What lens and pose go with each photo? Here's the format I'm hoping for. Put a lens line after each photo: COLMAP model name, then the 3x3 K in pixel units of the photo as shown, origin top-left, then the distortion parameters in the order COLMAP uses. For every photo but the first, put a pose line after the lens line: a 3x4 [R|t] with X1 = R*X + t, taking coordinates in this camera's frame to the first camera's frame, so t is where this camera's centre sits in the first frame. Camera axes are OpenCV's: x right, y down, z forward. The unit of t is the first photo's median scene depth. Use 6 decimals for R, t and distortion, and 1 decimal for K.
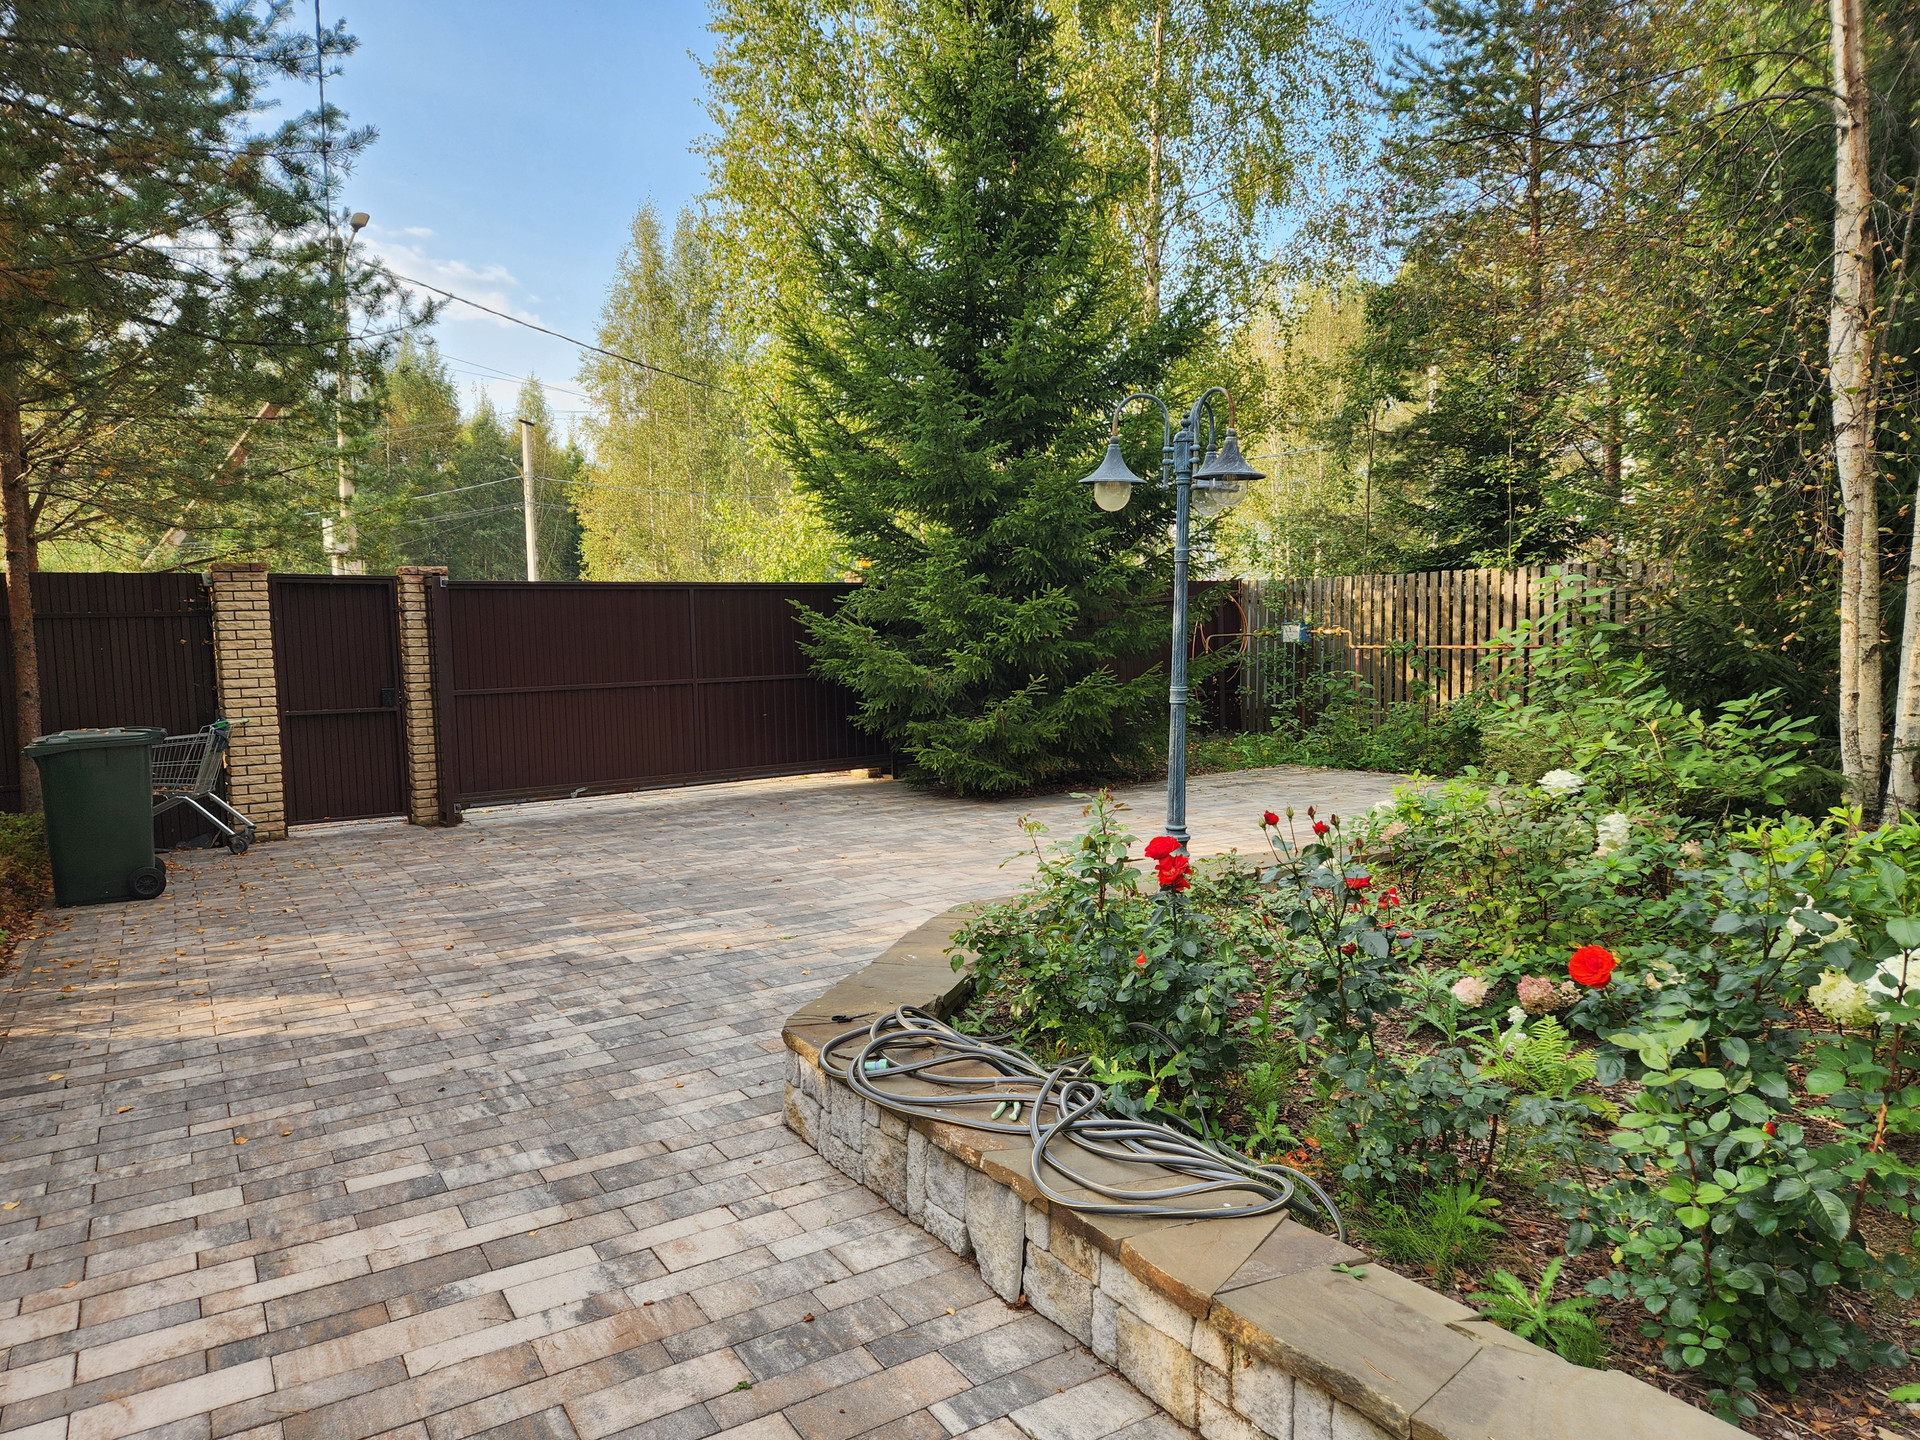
lens RADIAL K [[1282.9, 0, 957.8], [0, 1282.9, 718.8], [0, 0, 1]] dist [0.061533, -0.040142]
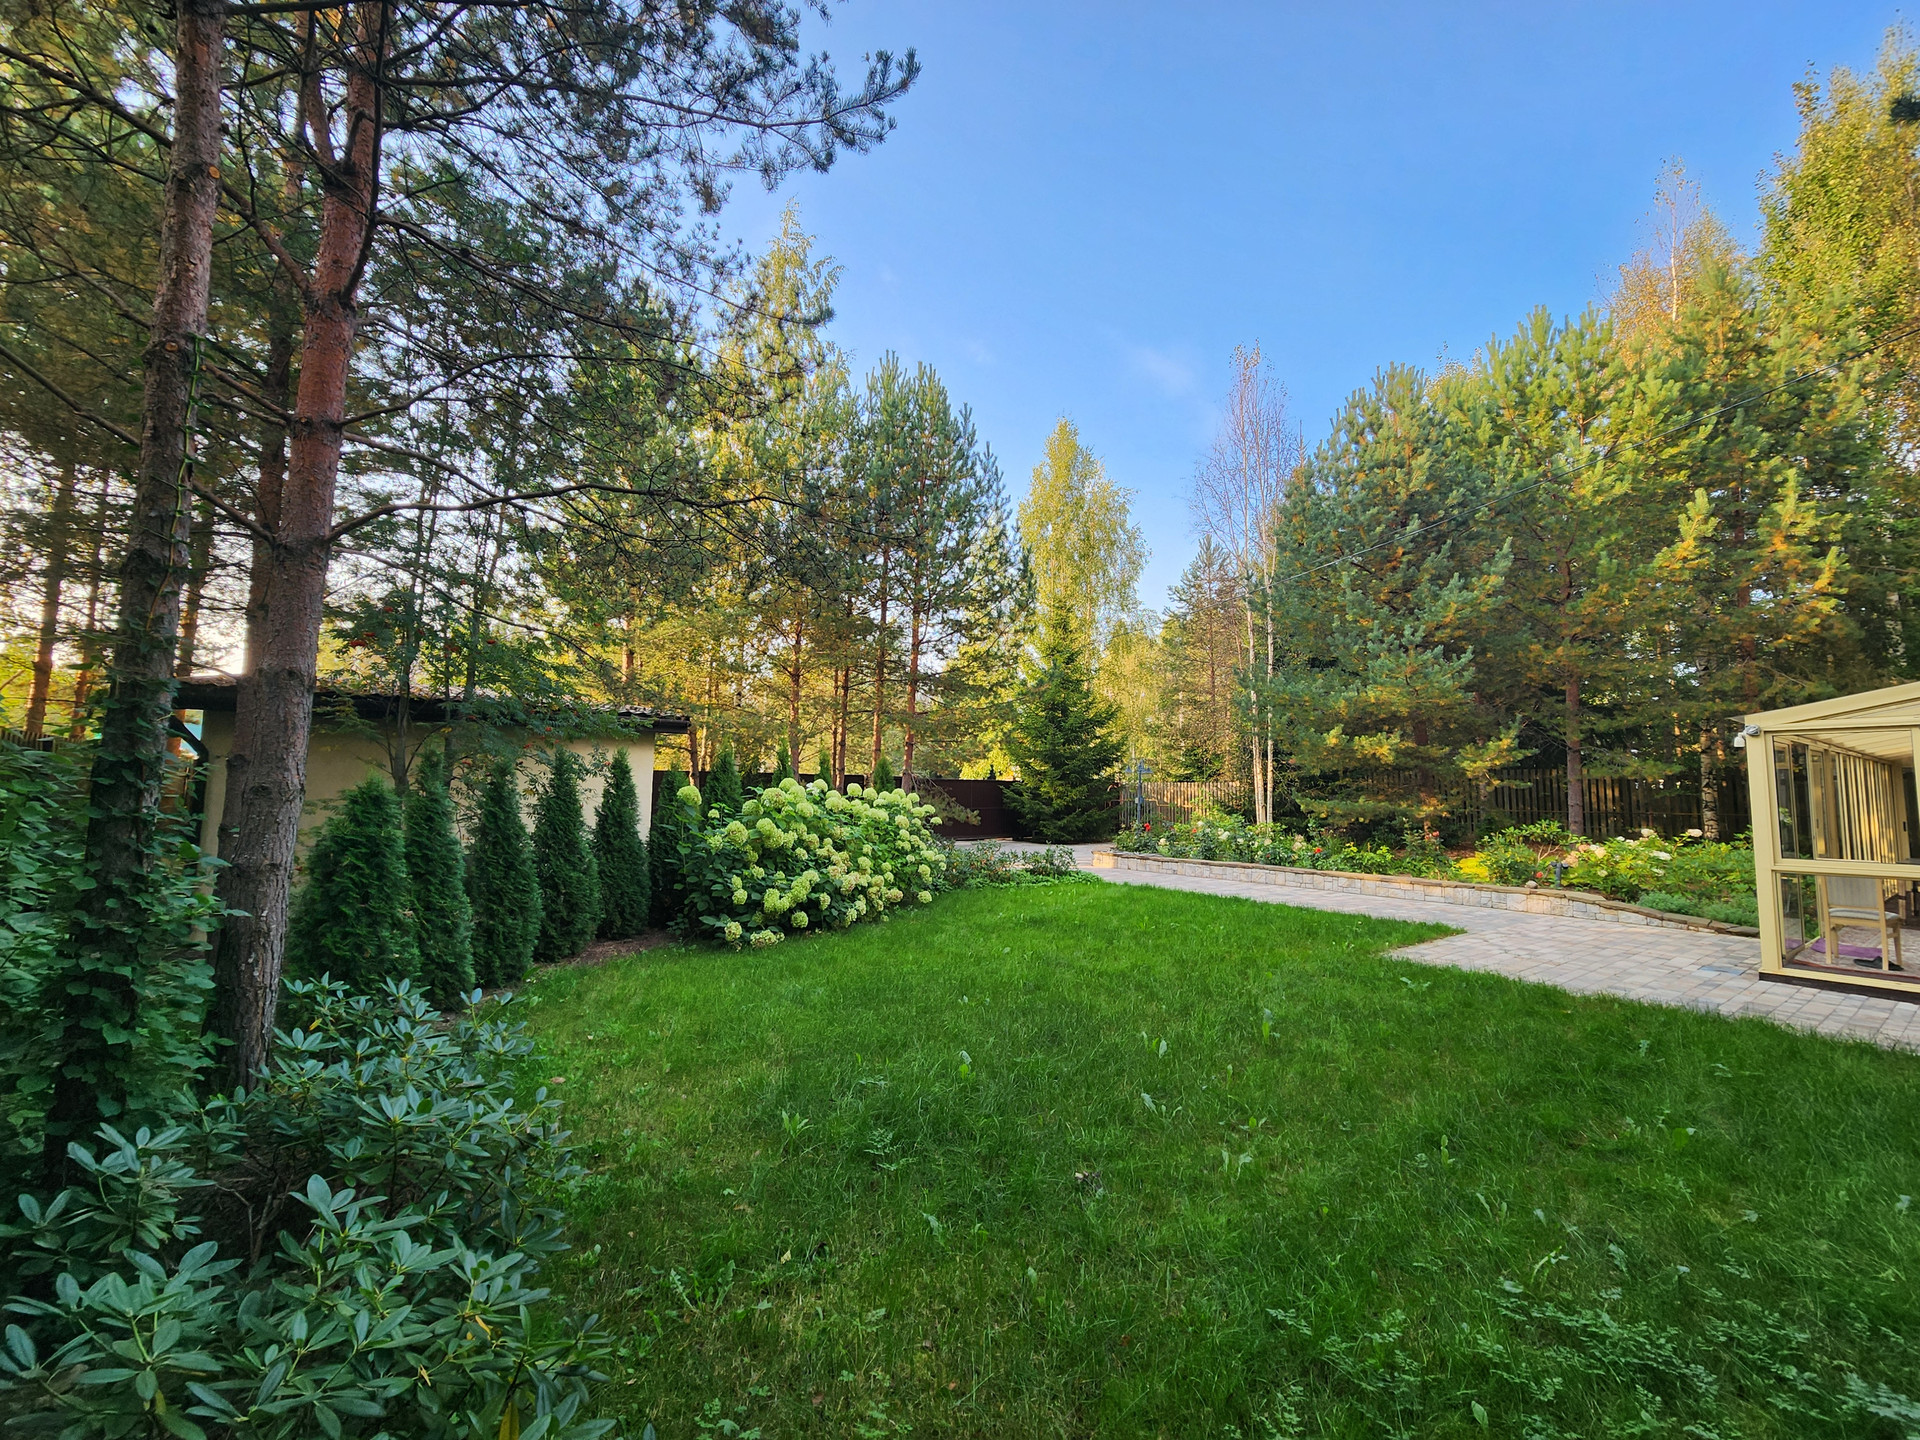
lens RADIAL K [[784.9, 0, 963.1], [0, 784.9, 722.1], [0, 0, 1]] dist [0.002861, 0.000707]
pose [[0.996071, 0.037535, 0.080215, -0.392483], [-0.023854, 0.985977, -0.165166, 0.085853], [-0.085289, 0.162603, 0.982998, -1.036442]]
